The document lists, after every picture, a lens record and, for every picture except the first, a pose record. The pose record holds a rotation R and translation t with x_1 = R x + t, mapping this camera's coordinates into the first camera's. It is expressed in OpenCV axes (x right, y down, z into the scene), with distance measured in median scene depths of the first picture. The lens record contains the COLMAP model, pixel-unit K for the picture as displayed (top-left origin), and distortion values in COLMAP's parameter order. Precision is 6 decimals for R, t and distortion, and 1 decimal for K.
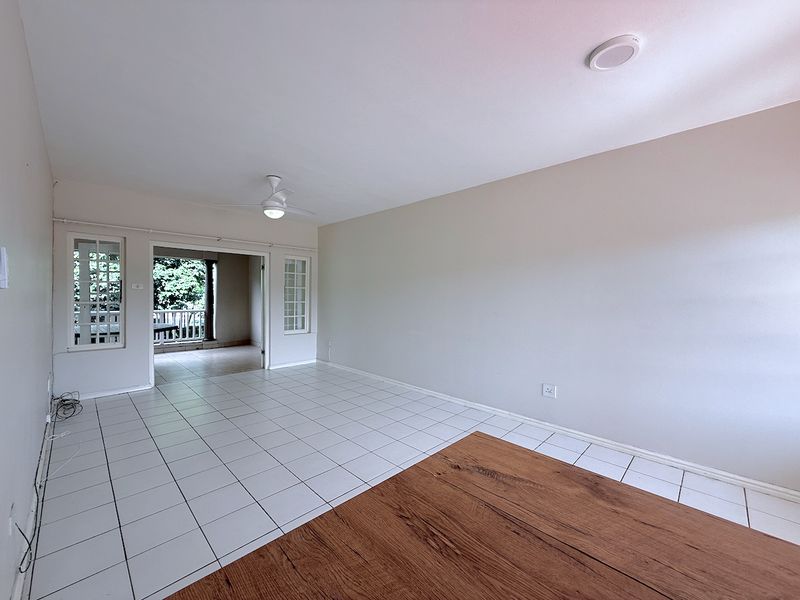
lens RADIAL K [[320.9, 0, 400.0], [0, 320.9, 300.0], [0, 0, 1]] dist [0.001882, -0.000031]
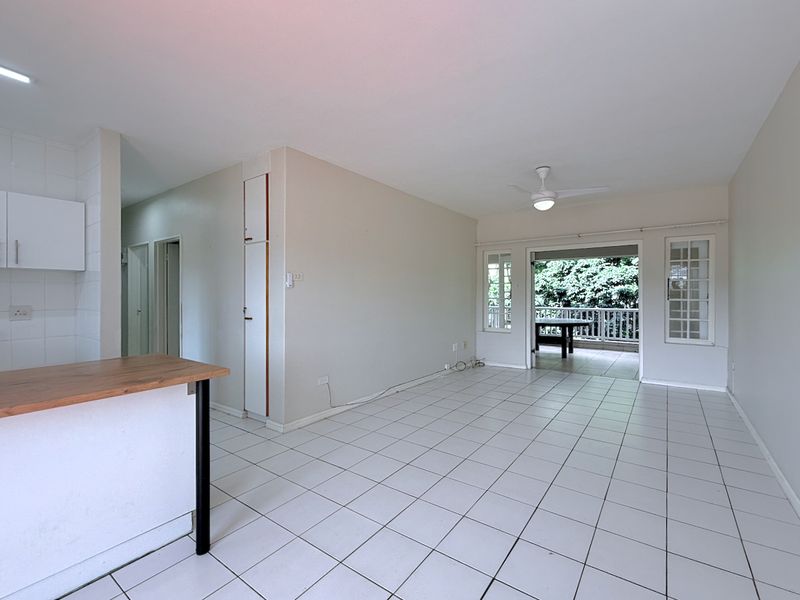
lens RADIAL K [[356.6, 0, 420.3], [0, 356.6, 298.8], [0, 0, 1]] dist [0.000204, 0.000072]
pose [[0.174814, 0.001545, -0.984600, 0.381318], [-0.008509, 0.999964, 0.000059, 0.009146], [0.984565, 0.008368, 0.174821, 0.286055]]
